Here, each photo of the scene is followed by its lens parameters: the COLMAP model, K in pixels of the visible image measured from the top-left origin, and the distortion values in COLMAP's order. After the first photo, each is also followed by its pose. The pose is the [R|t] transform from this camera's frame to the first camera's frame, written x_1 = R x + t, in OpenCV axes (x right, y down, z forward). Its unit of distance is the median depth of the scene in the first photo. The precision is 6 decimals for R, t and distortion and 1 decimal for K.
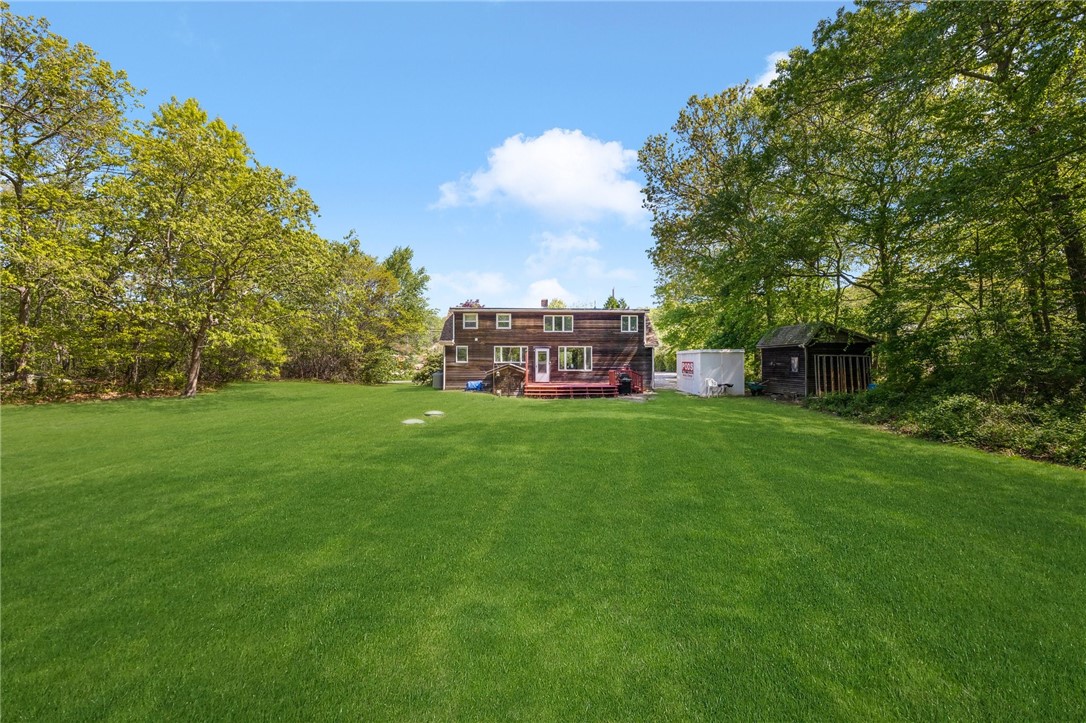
lens RADIAL K [[479.3, 0, 546.4], [0, 479.3, 357.9], [0, 0, 1]] dist [-0.000230, -0.000114]
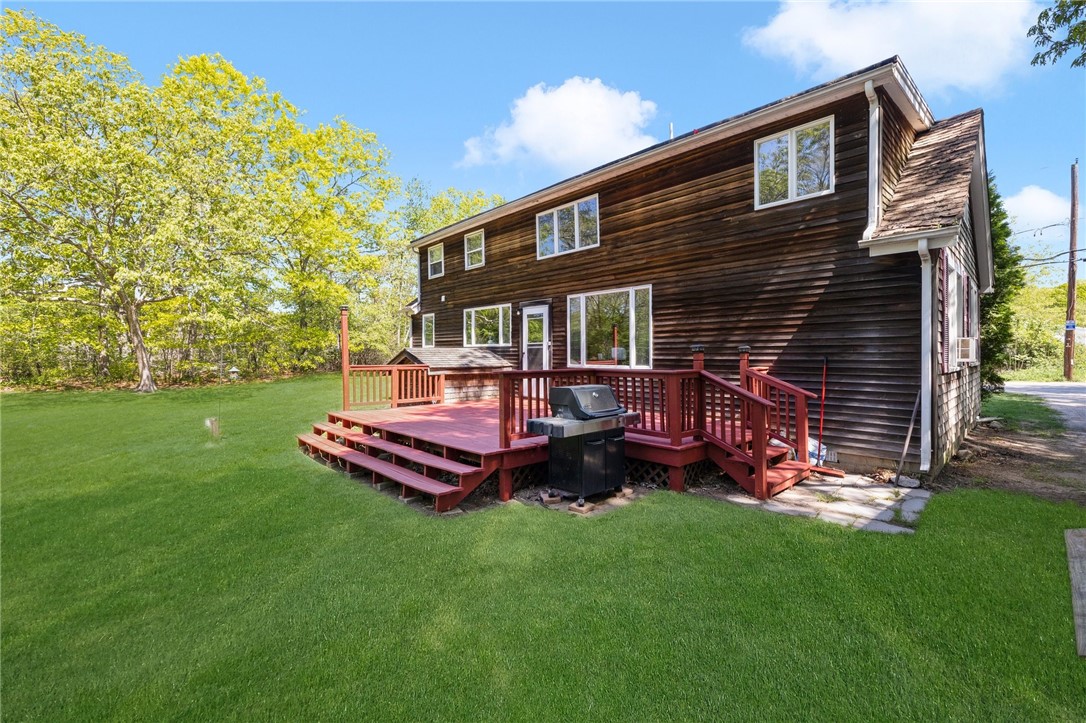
lens RADIAL K [[461.3, 0, 536.9], [0, 461.3, 359.2], [0, 0, 1]] dist [-0.000253, 0.000056]
pose [[0.654444, 0.004042, -0.756100, 0.260970], [0.009797, 0.999856, 0.013825, 0.016488], [0.756047, -0.016455, 0.654311, 0.768142]]
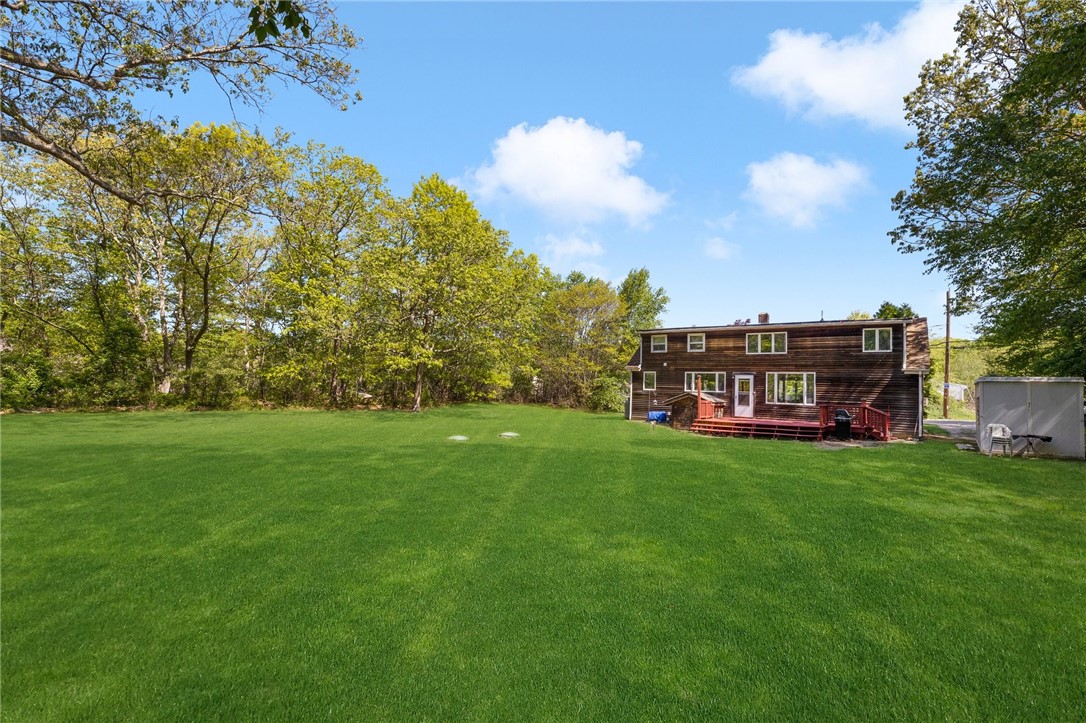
lens RADIAL K [[519.1, 0, 518.1], [0, 519.1, 371.5], [0, 0, 1]] dist [0.002665, 0.000356]
pose [[0.778406, 0.000270, -0.627761, 0.242393], [-0.022012, 0.999397, -0.026865, 0.006183], [0.627375, 0.034730, 0.777943, 0.087484]]
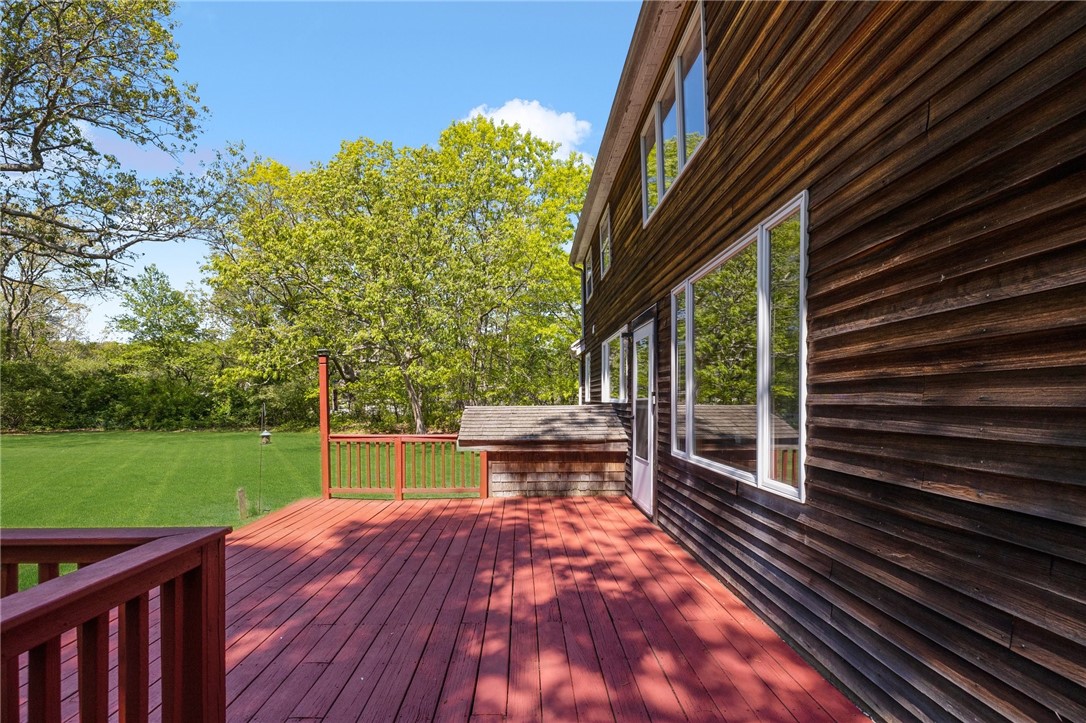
lens RADIAL K [[476.4, 0, 539.5], [0, 476.4, 414.0], [0, 0, 1]] dist [-0.001448, -0.000180]
pose [[0.008178, 0.024406, -0.999669, 0.173653], [0.011256, 0.999637, 0.024498, 0.009943], [0.999903, -0.011452, 0.007901, 0.958780]]
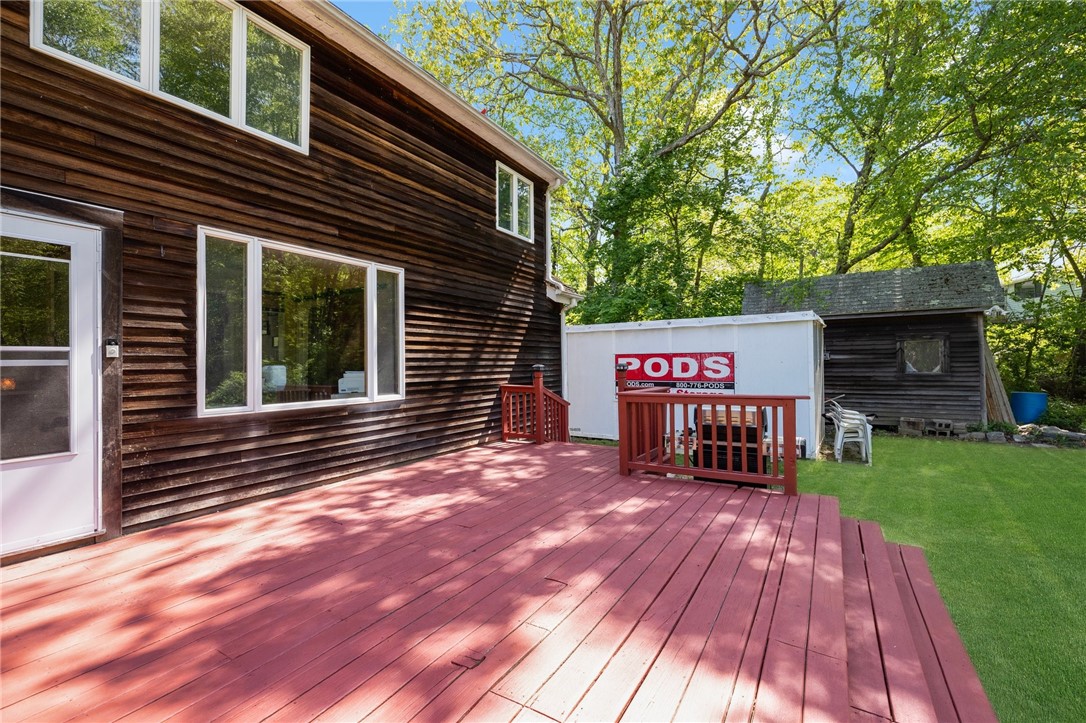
lens RADIAL K [[461.3, 0, 536.9], [0, 461.3, 359.2], [0, 0, 1]] dist [-0.000253, 0.000056]
pose [[0.559194, -0.000679, 0.829037, -0.026030], [0.004362, 0.999988, -0.002124, 0.012044], [-0.829026, 0.004804, 0.559190, 0.858067]]
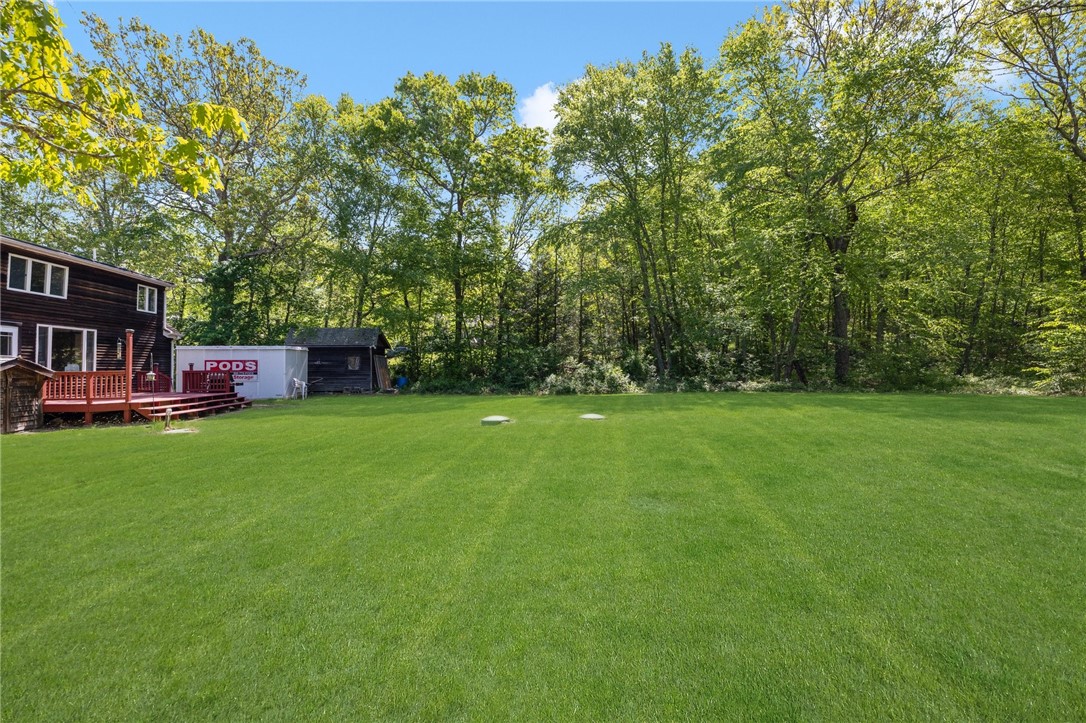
lens RADIAL K [[458.7, 0, 542.4], [0, 458.7, 353.5], [0, 0, 1]] dist [0.002179, 0.000423]
pose [[-0.082292, 0.030791, 0.996132, -0.480991], [-0.008028, 0.999470, -0.031557, 0.016462], [-0.996576, -0.010593, -0.082001, 0.528336]]
